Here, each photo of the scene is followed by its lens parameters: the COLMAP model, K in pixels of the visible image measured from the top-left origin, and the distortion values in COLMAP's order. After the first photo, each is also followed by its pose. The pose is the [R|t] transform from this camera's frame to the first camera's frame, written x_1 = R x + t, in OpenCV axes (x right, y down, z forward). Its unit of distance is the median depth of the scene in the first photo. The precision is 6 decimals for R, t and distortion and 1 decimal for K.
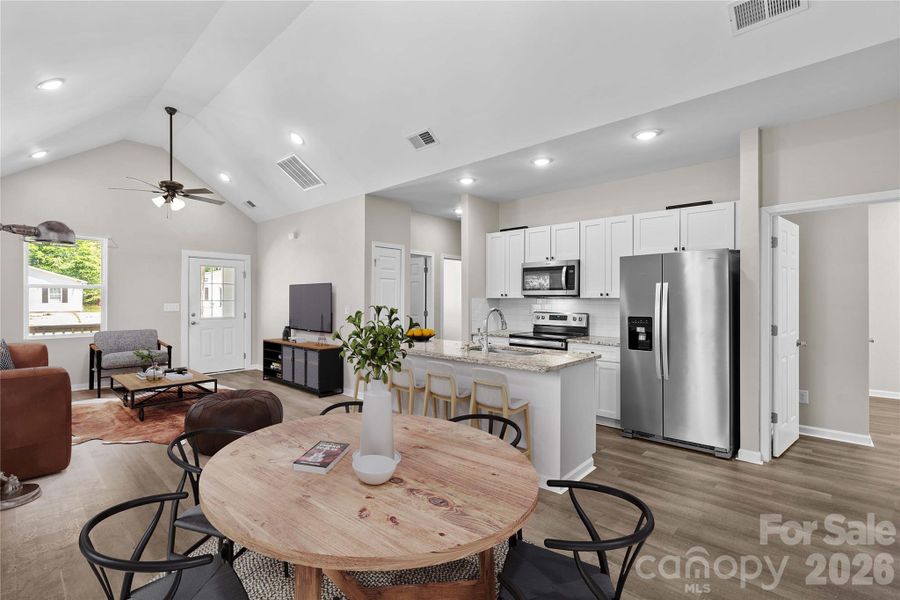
lens RADIAL K [[410.5, 0, 451.5], [0, 410.5, 297.0], [0, 0, 1]] dist [0.000556, 0.000129]
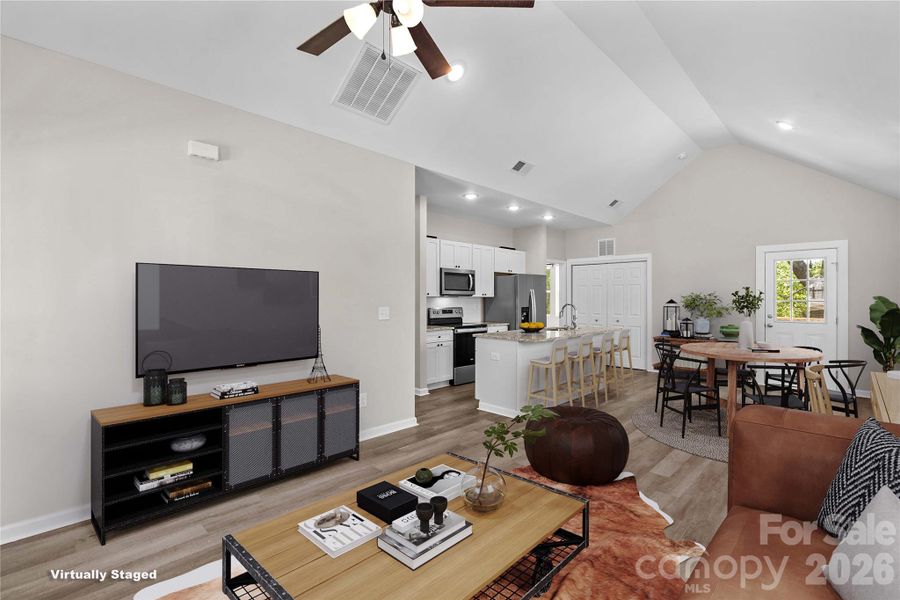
lens RADIAL K [[424.4, 0, 445.2], [0, 424.4, 299.7], [0, 0, 1]] dist [0.000440, 0.000227]
pose [[0.015424, -0.004929, 0.999869, -1.376069], [-0.002497, 0.999985, 0.004968, 0.006865], [-0.999878, -0.002573, 0.015411, 1.239475]]
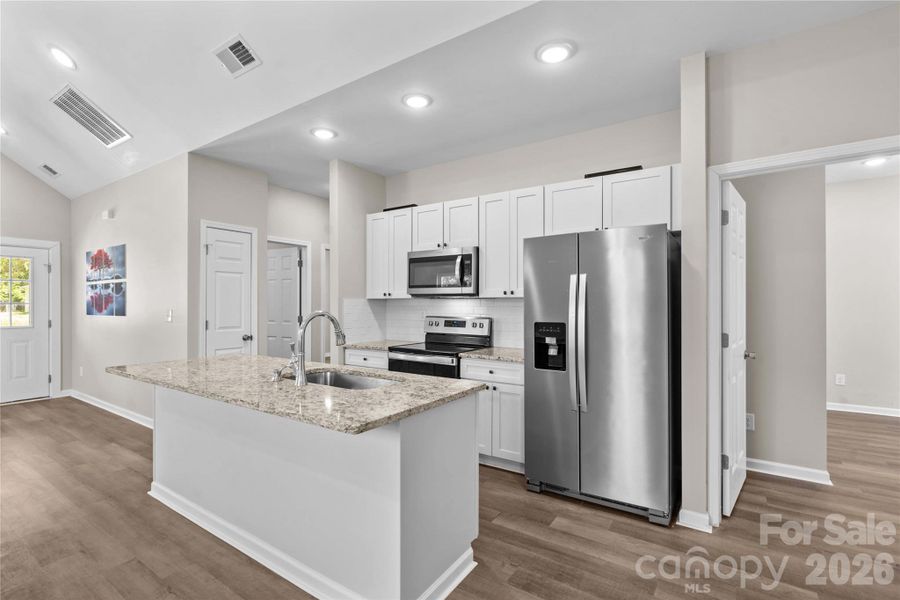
lens RADIAL K [[424.4, 0, 445.2], [0, 424.4, 299.7], [0, 0, 1]] dist [0.000440, 0.000227]
pose [[0.989279, -0.001585, 0.146030, 0.158922], [0.001917, 0.999996, -0.002136, 0.009295], [-0.146026, 0.002393, 0.989278, 0.274693]]
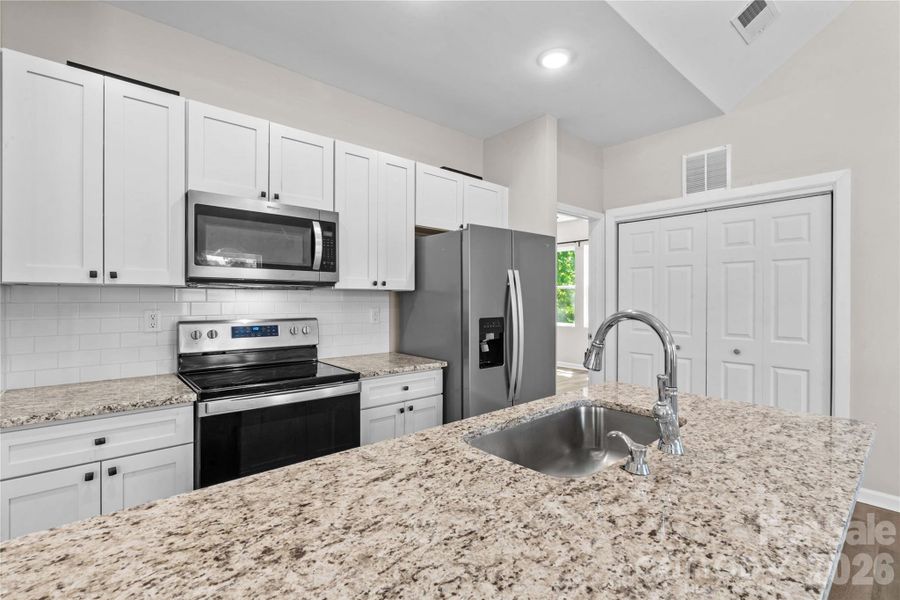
lens RADIAL K [[424.4, 0, 445.2], [0, 424.4, 299.7], [0, 0, 1]] dist [0.000440, 0.000227]
pose [[0.085587, -0.001435, 0.996330, -0.236944], [-0.005209, 0.999985, 0.001888, 0.017108], [-0.996317, -0.005352, 0.085579, 0.945163]]
